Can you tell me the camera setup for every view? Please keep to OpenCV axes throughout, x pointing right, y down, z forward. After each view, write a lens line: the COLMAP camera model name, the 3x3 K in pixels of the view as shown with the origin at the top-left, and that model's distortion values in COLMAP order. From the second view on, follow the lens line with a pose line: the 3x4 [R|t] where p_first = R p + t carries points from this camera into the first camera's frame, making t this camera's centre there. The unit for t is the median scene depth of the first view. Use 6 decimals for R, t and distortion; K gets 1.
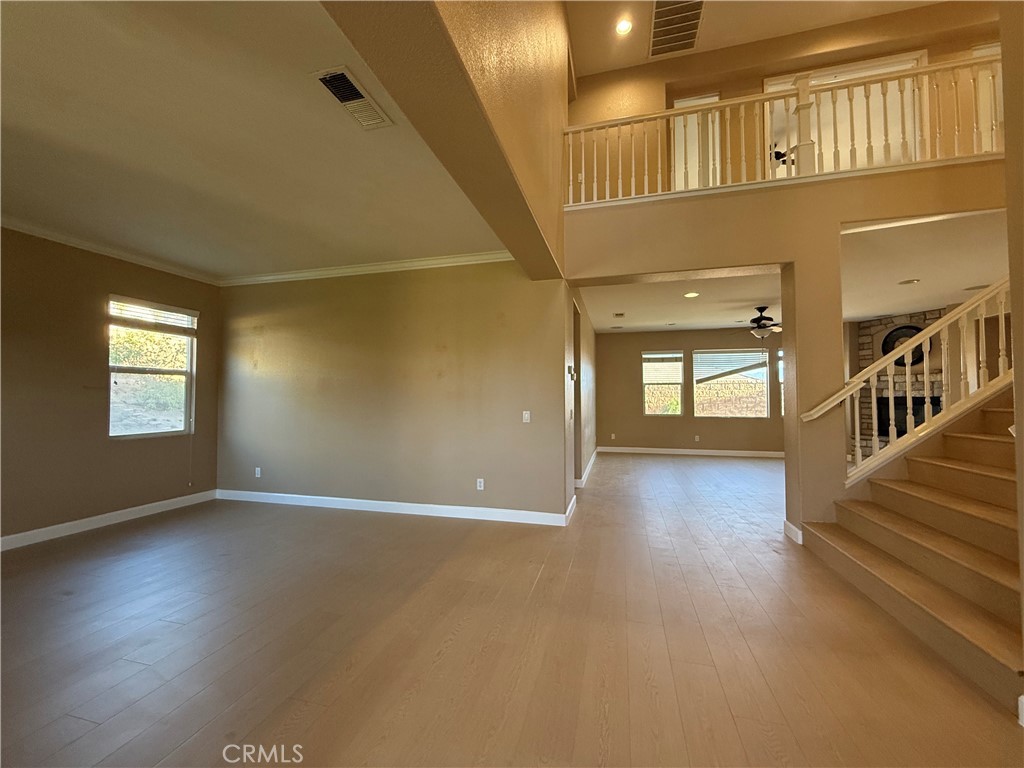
lens RADIAL K [[408.0, 0, 509.6], [0, 408.0, 384.2], [0, 0, 1]] dist [0.000355, 0.000519]
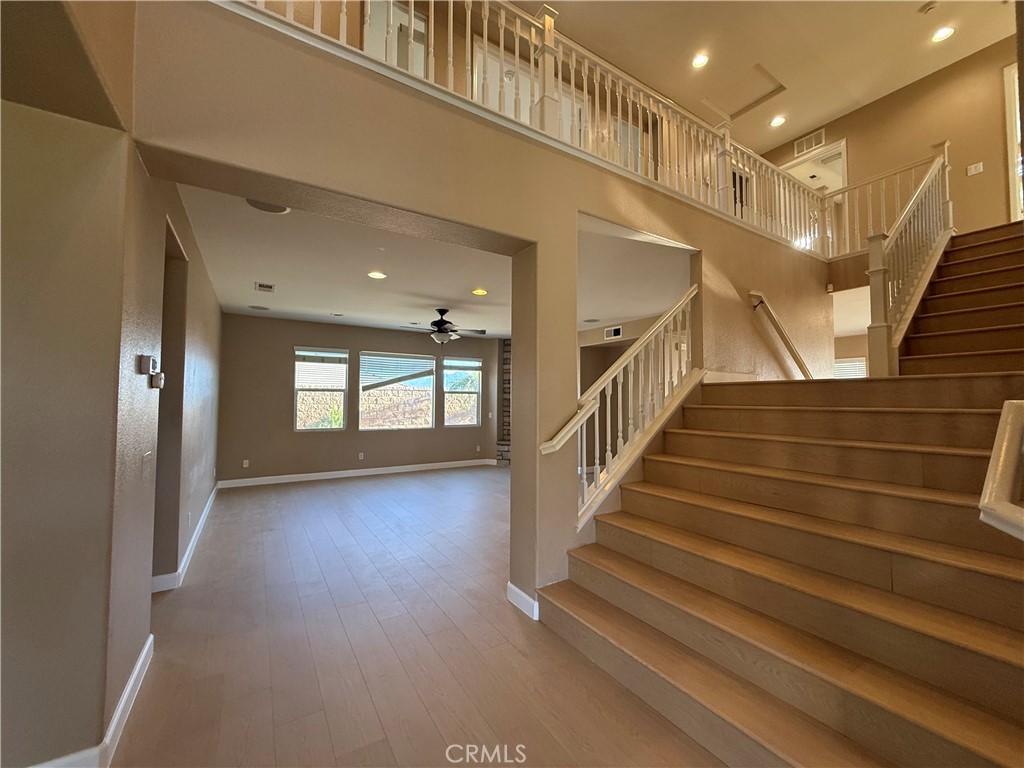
lens RADIAL K [[408.0, 0, 509.6], [0, 408.0, 384.2], [0, 0, 1]] dist [0.000355, 0.000519]
pose [[0.679689, 0.032856, 0.732765, 0.053108], [-0.028982, 0.999419, -0.017930, -0.010063], [-0.732928, -0.009050, 0.680246, 0.233752]]
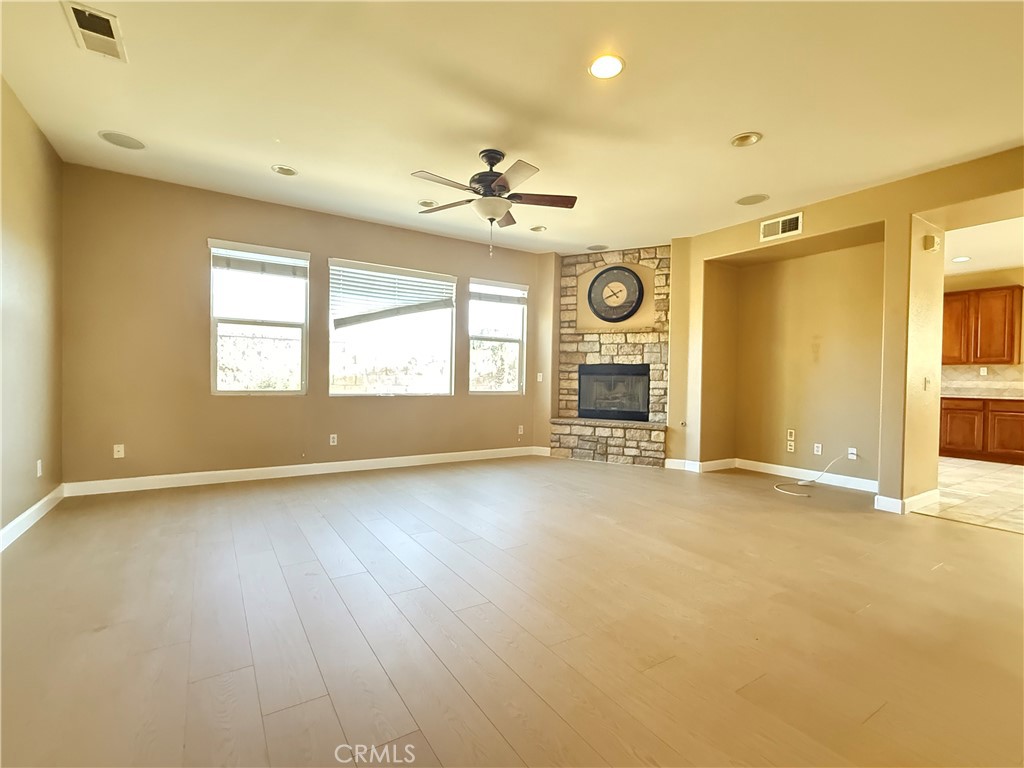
lens RADIAL K [[474.0, 0, 514.5], [0, 474.0, 384.5], [0, 0, 1]] dist [0.000544, 0.000209]
pose [[0.666253, 0.003281, 0.745718, 0.204169], [-0.042570, 0.998527, 0.033640, 0.043847], [-0.744510, -0.054158, 0.665412, 0.524509]]
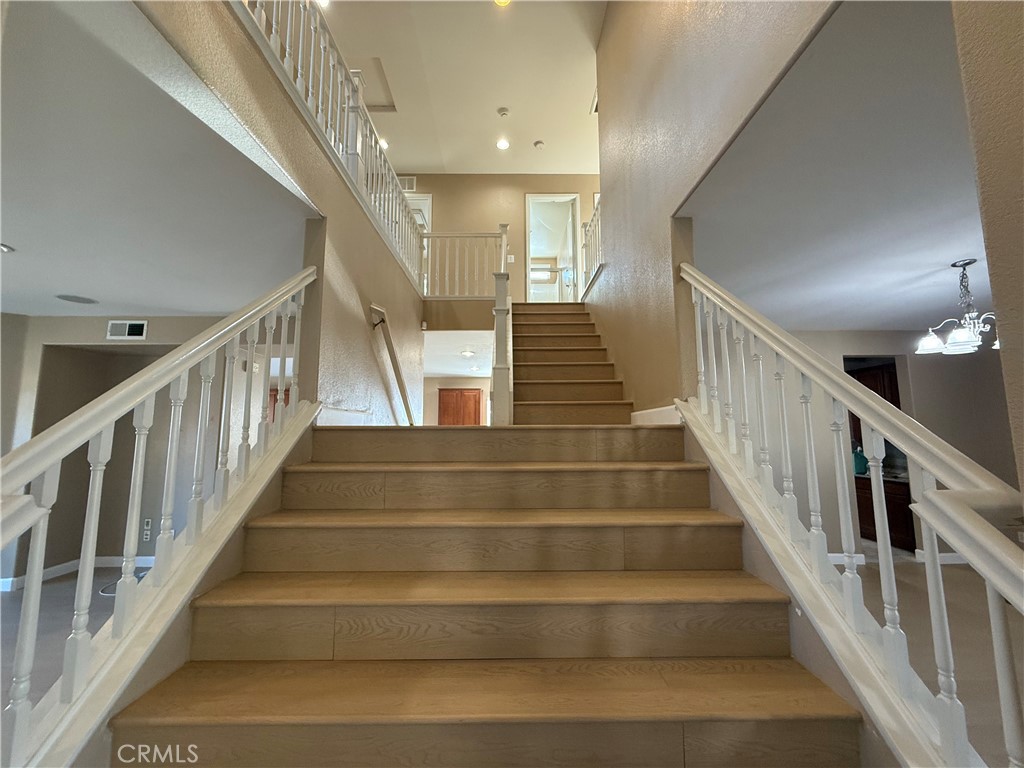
lens RADIAL K [[408.0, 0, 509.6], [0, 408.0, 384.2], [0, 0, 1]] dist [0.000355, 0.000519]
pose [[-0.262937, 0.111708, 0.958324, 0.228606], [-0.027525, 0.992002, -0.123186, -0.023387], [-0.964420, -0.058768, -0.257759, 0.330927]]
